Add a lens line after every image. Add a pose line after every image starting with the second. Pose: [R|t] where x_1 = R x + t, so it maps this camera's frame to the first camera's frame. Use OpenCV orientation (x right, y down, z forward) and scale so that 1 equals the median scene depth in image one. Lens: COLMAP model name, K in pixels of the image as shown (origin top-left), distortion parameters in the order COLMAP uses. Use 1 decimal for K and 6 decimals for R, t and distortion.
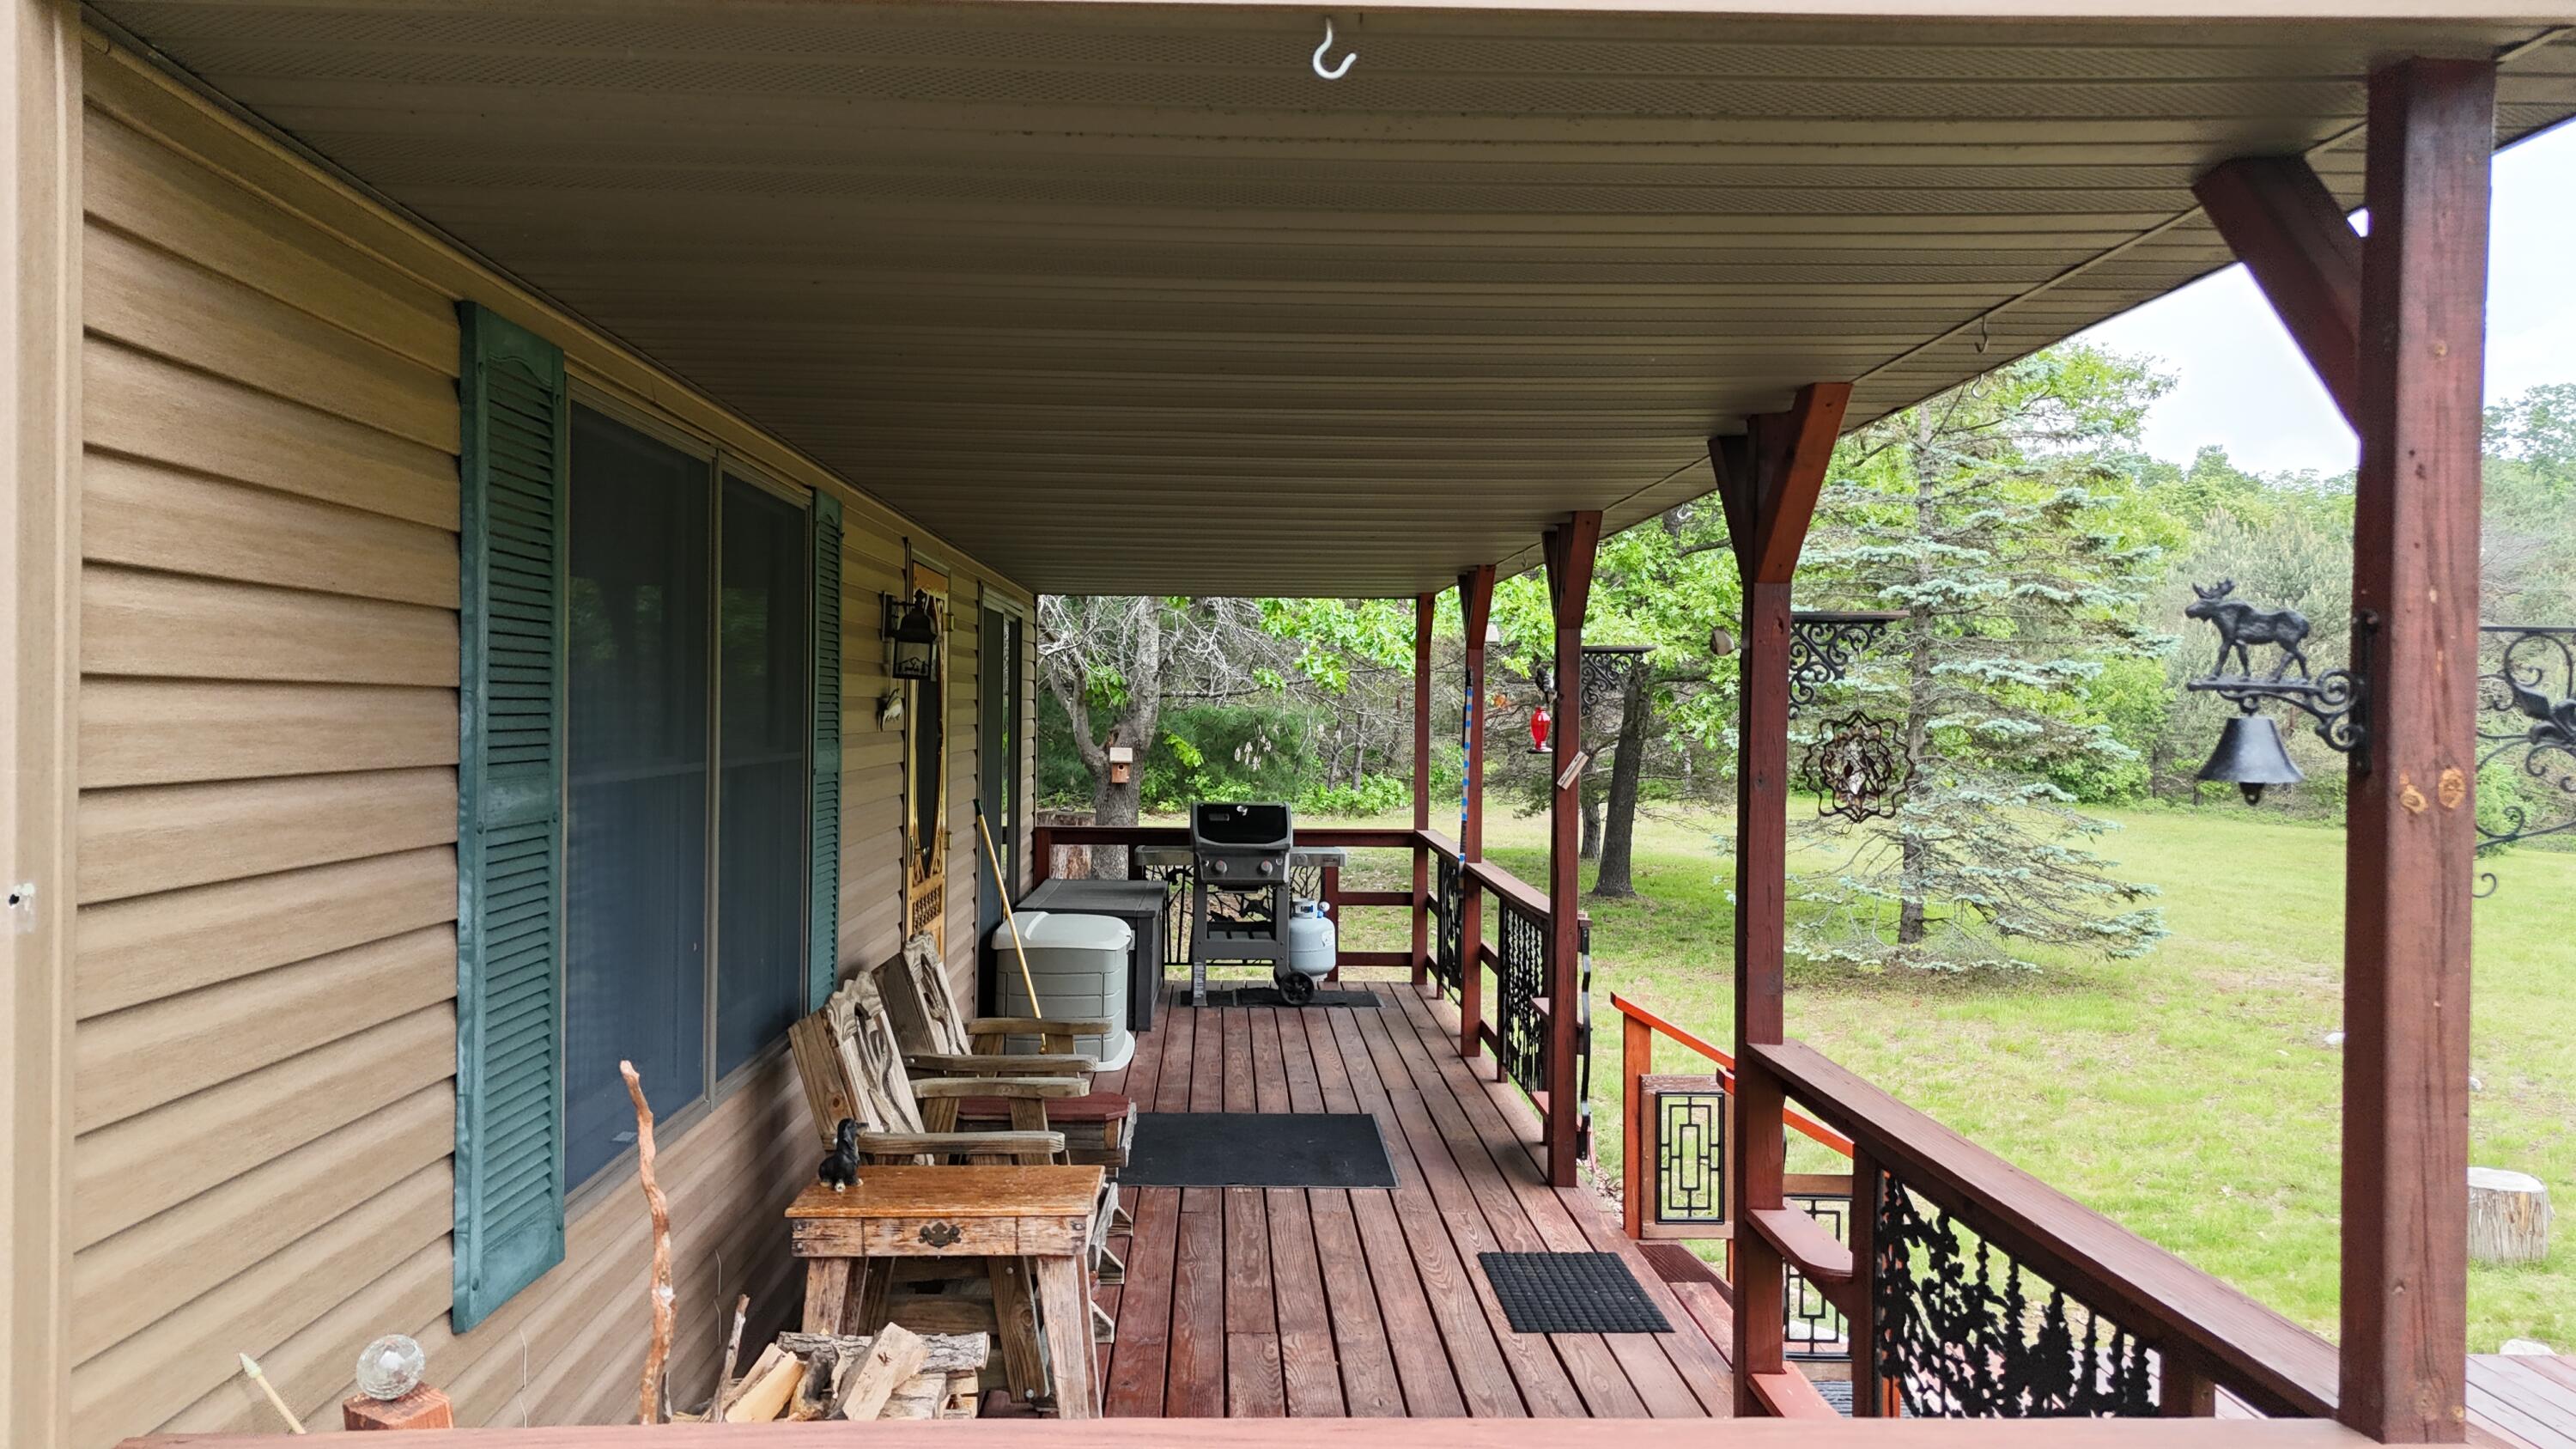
lens RADIAL K [[1894.1, 0, 1293.9], [0, 1894.1, 714.7], [0, 0, 1]] dist [0.074349, -0.077267]
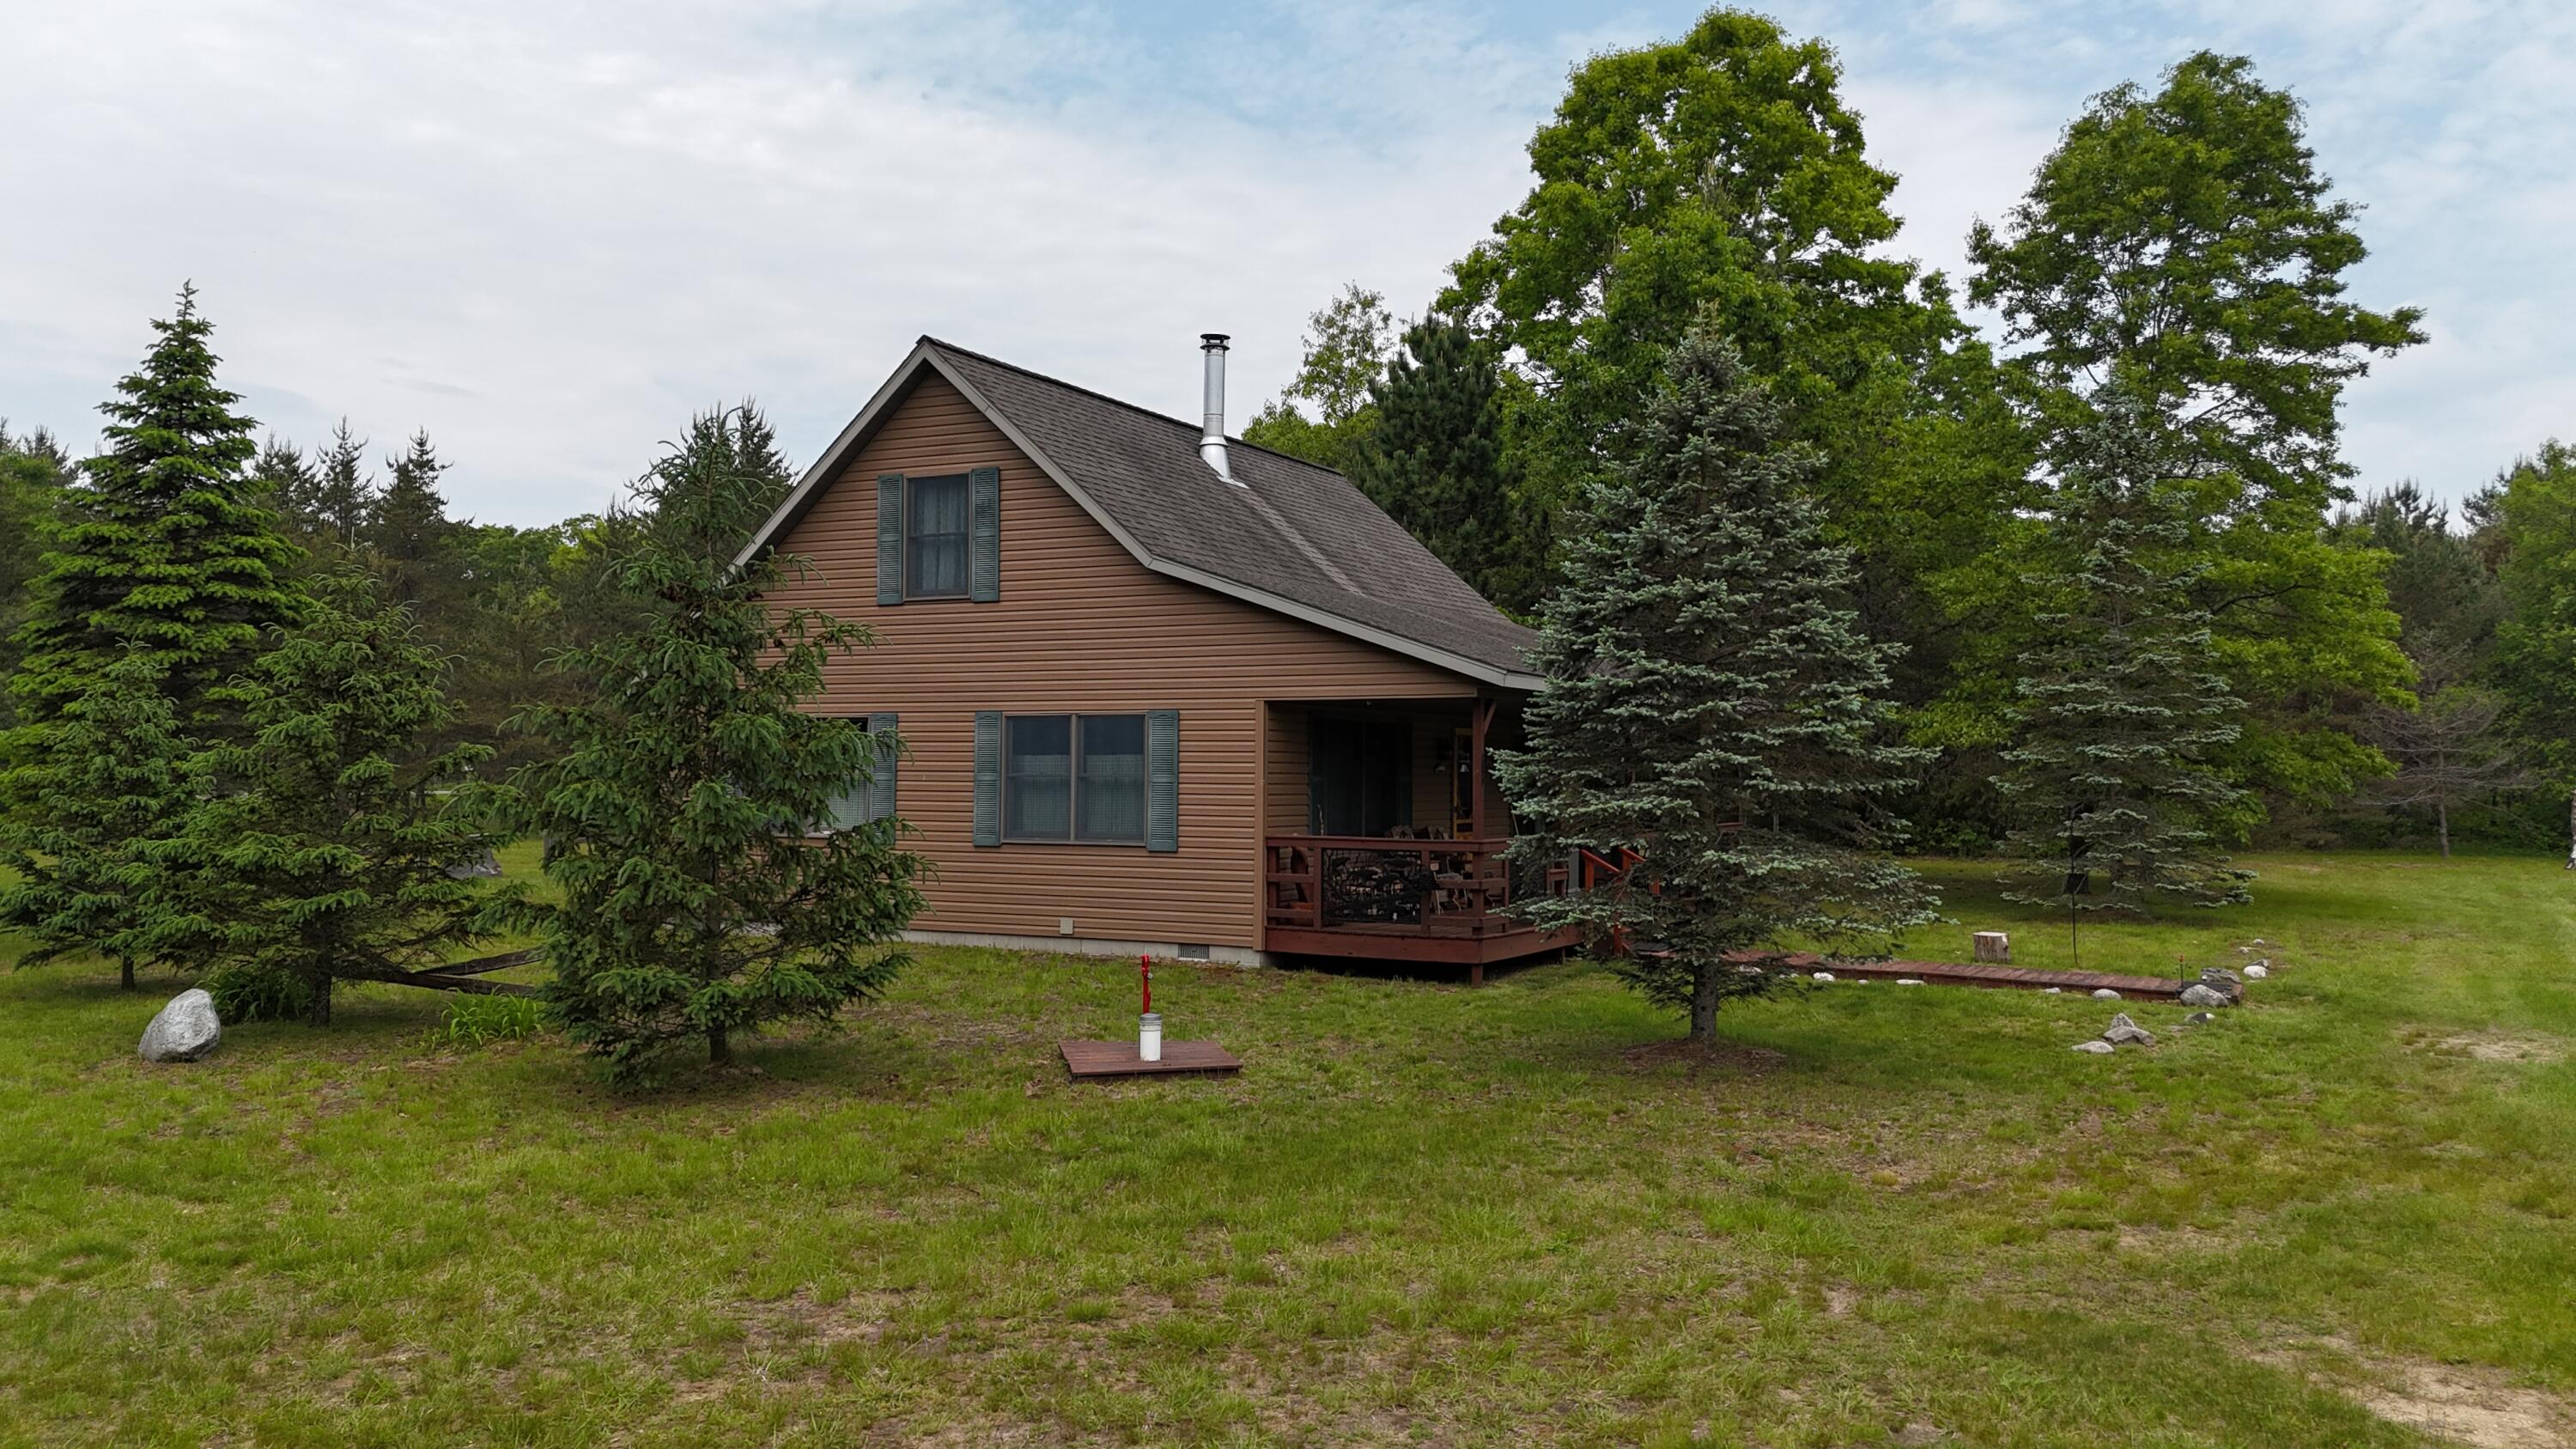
lens RADIAL K [[1894.1, 0, 1293.9], [0, 1894.1, 714.7], [0, 0, 1]] dist [0.074349, -0.077267]
pose [[0.866733, -0.013653, -0.498585, 1.699332], [-0.004888, 0.999345, -0.035864, 0.033295], [0.498748, 0.033521, 0.866099, -2.883217]]
